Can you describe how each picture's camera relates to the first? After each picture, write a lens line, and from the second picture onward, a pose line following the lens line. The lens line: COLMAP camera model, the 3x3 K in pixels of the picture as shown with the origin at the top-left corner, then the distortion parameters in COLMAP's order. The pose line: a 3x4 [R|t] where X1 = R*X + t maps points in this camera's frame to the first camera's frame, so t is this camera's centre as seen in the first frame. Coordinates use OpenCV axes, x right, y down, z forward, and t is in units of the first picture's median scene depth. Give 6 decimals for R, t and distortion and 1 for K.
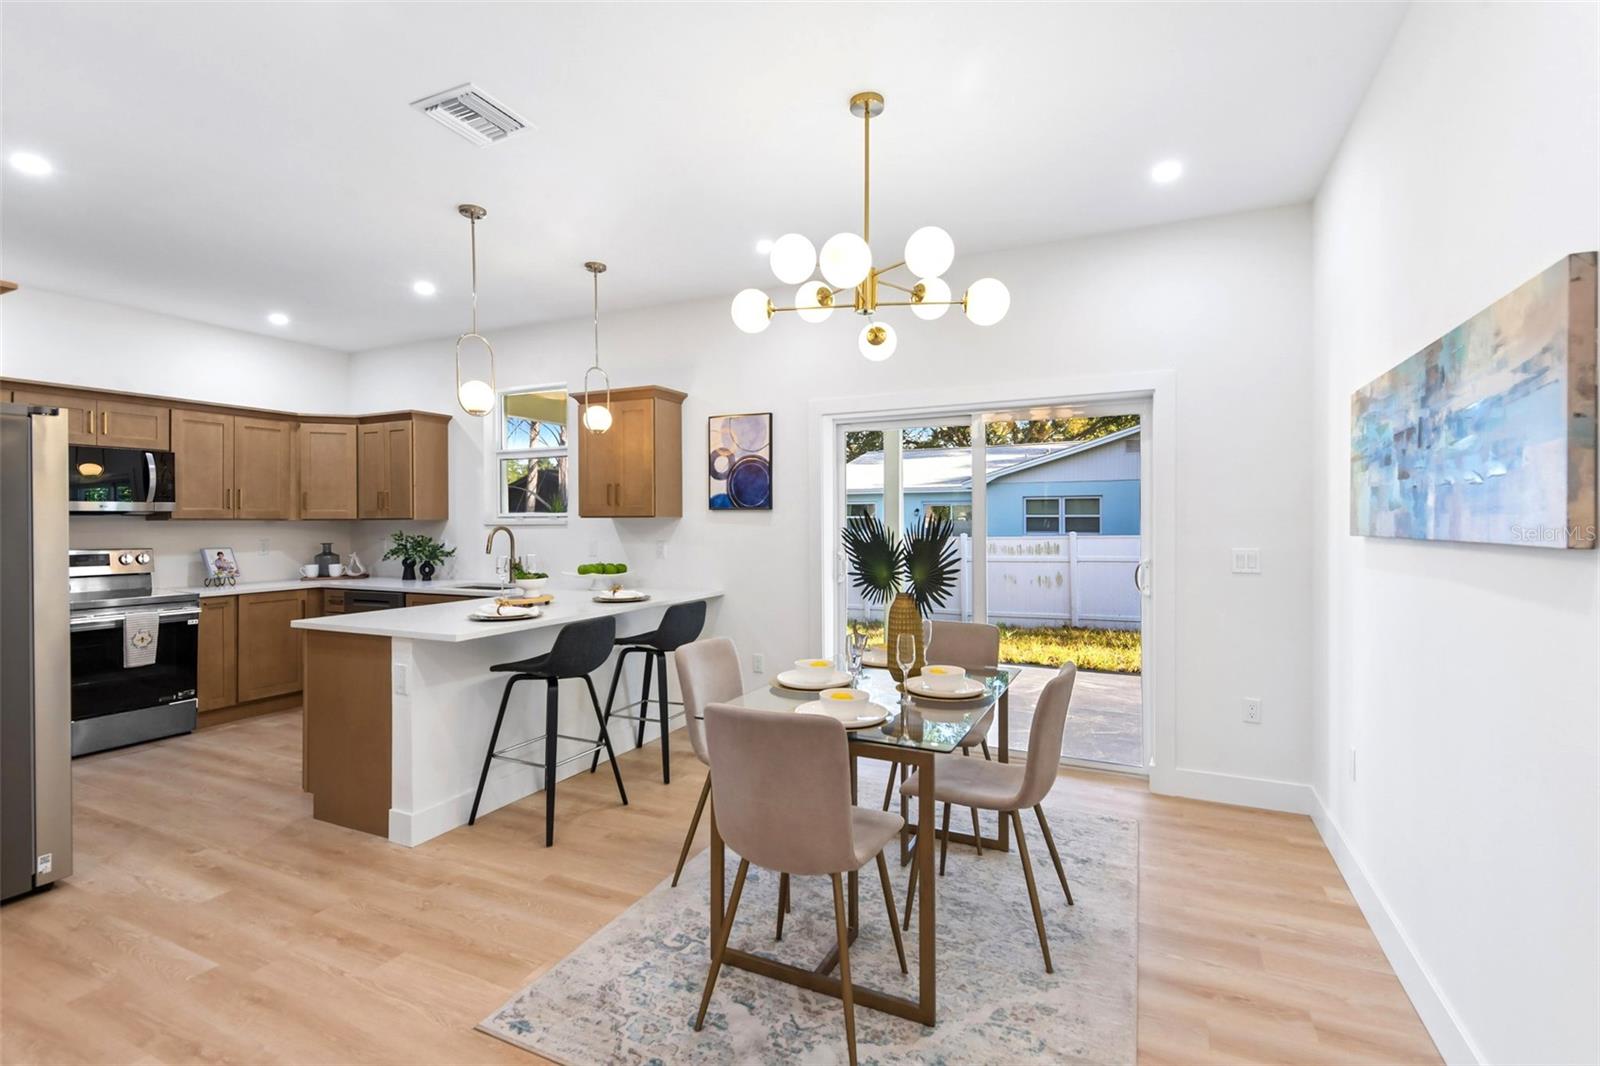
lens RADIAL K [[730.0, 0, 805.5], [0, 730.0, 517.9], [0, 0, 1]] dist [0.035738, -0.029932]
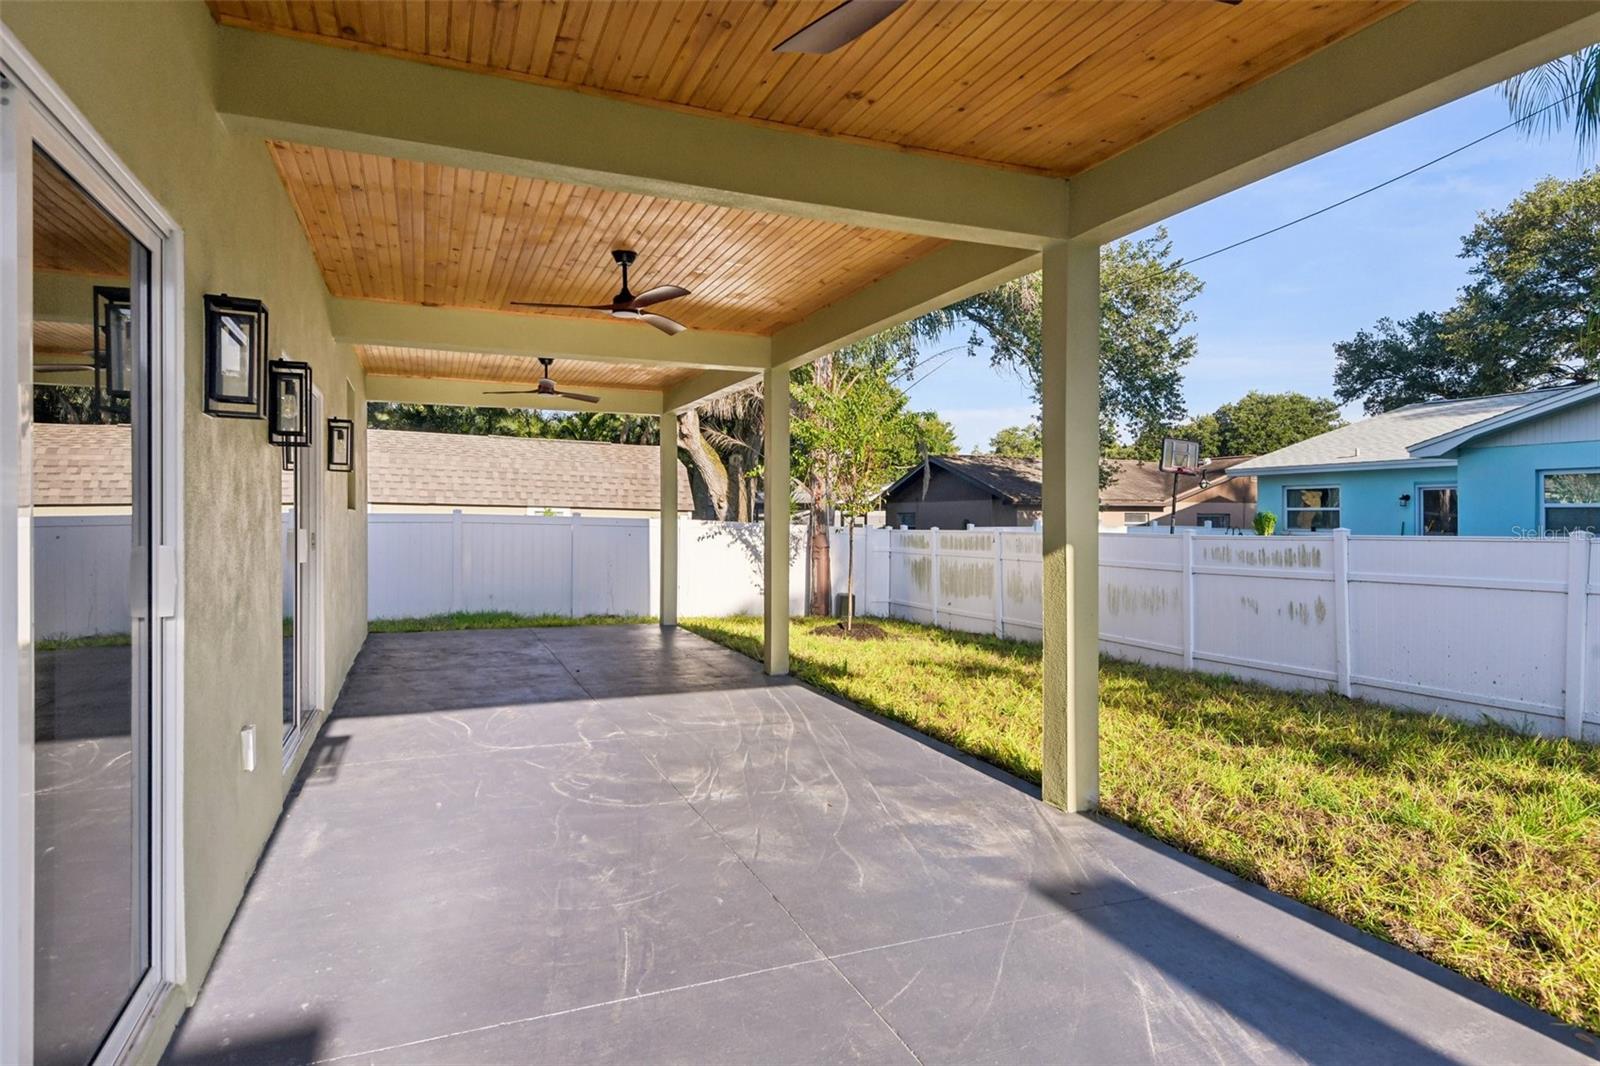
lens RADIAL K [[894.9, 0, 800.0], [0, 894.9, 533.0], [0, 0, 1]] dist [0.034346, -0.000167]
pose [[0.744792, 0.019423, -0.667014, 1.338025], [-0.005594, 0.999723, 0.022864, 0.022352], [0.667274, -0.013298, 0.744694, 0.503410]]
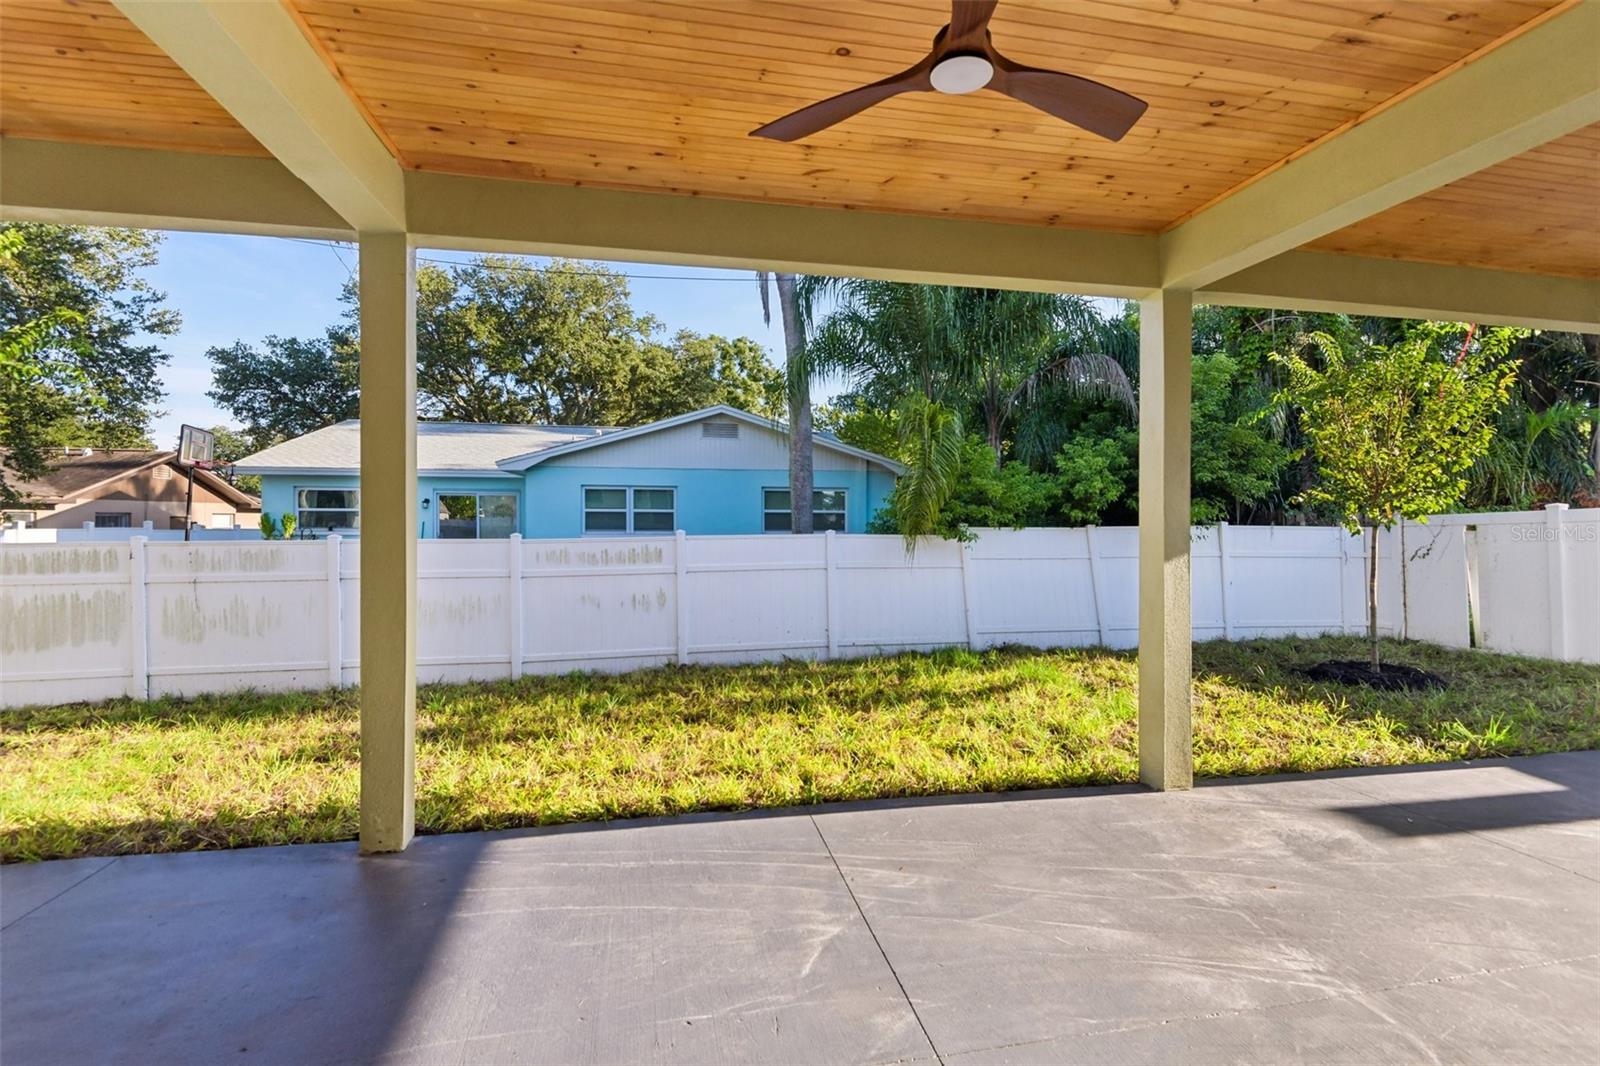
lens RADIAL K [[730.0, 0, 805.5], [0, 730.0, 517.9], [0, 0, 1]] dist [0.035738, -0.029932]
pose [[0.802132, 0.007023, 0.597106, 0.101088], [-0.008864, 0.999961, 0.000146, 0.014018], [-0.597081, -0.005410, 0.802163, 0.929595]]
